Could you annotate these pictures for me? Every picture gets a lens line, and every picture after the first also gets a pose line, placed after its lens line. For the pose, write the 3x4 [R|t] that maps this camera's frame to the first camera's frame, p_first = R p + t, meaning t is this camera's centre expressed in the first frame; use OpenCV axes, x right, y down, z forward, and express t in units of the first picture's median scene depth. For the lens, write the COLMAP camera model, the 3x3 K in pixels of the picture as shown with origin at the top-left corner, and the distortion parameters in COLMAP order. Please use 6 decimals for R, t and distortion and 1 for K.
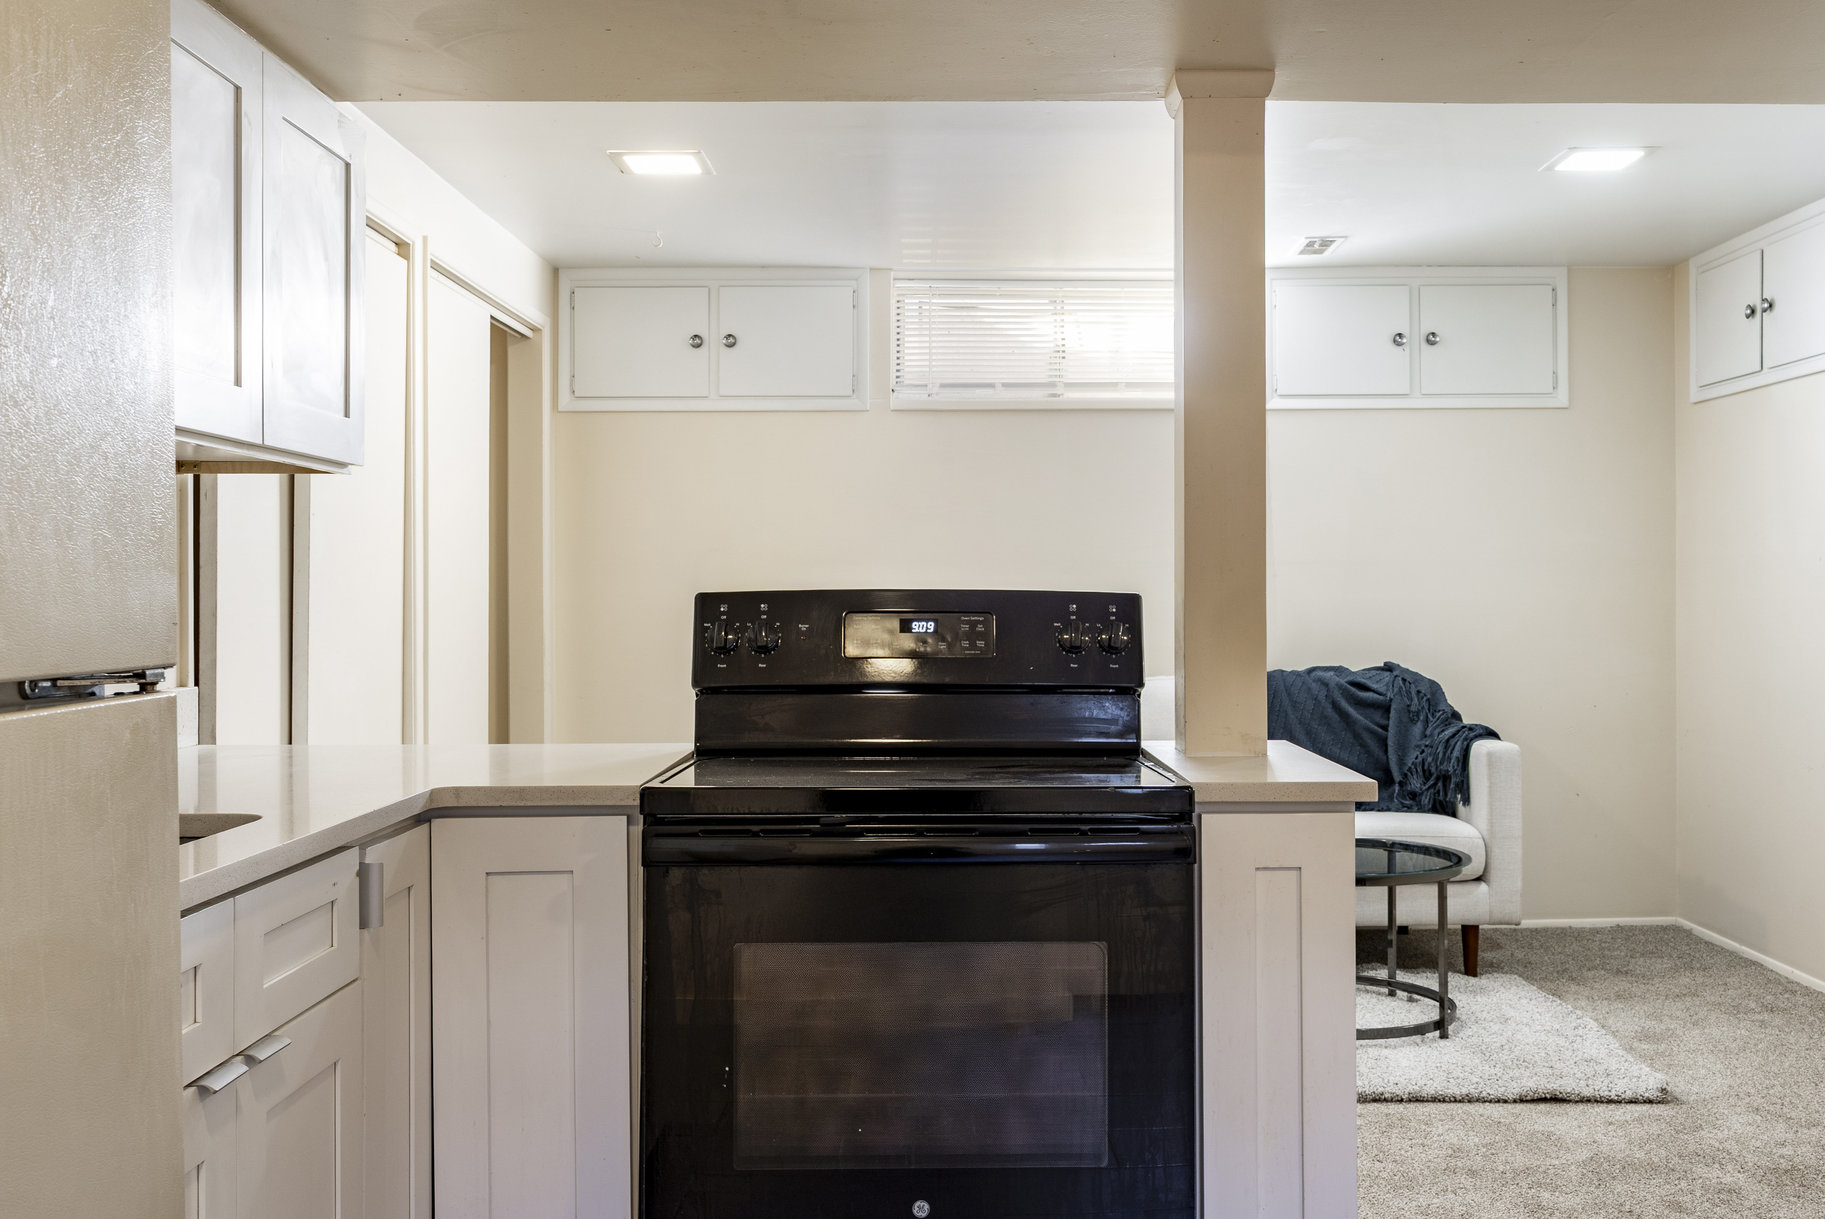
lens RADIAL K [[1798.5, 0, 927.4], [0, 1798.5, 598.1], [0, 0, 1]] dist [0.018313, 0.000000]
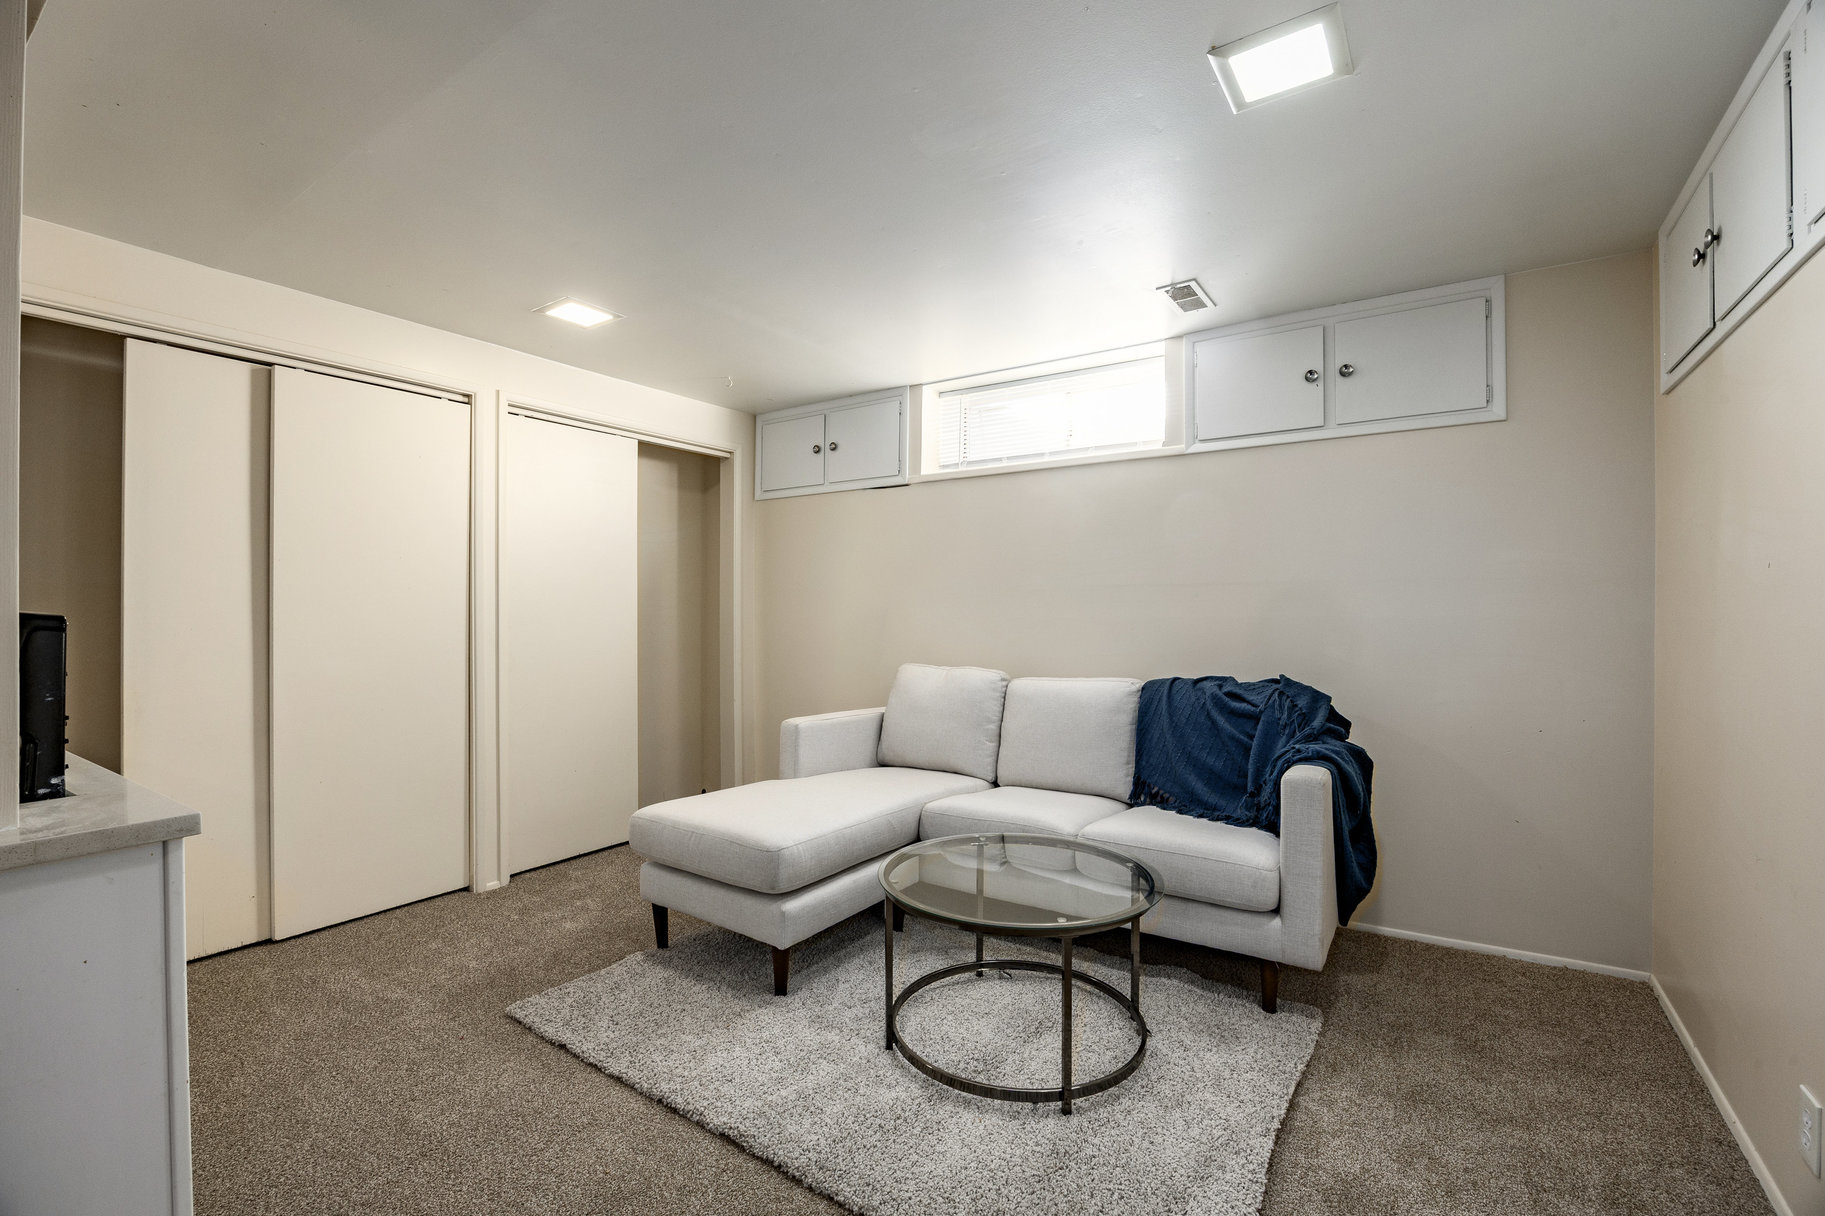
lens RADIAL K [[790.4, 0, 912.4], [0, 790.4, 609.7], [0, 0, 1]] dist [-0.003119, 0.000626]
pose [[0.830039, 0.003352, -0.557695, 0.336268], [-0.000488, 0.999986, 0.005285, -0.005892], [0.557705, -0.004114, 0.830029, 0.483557]]
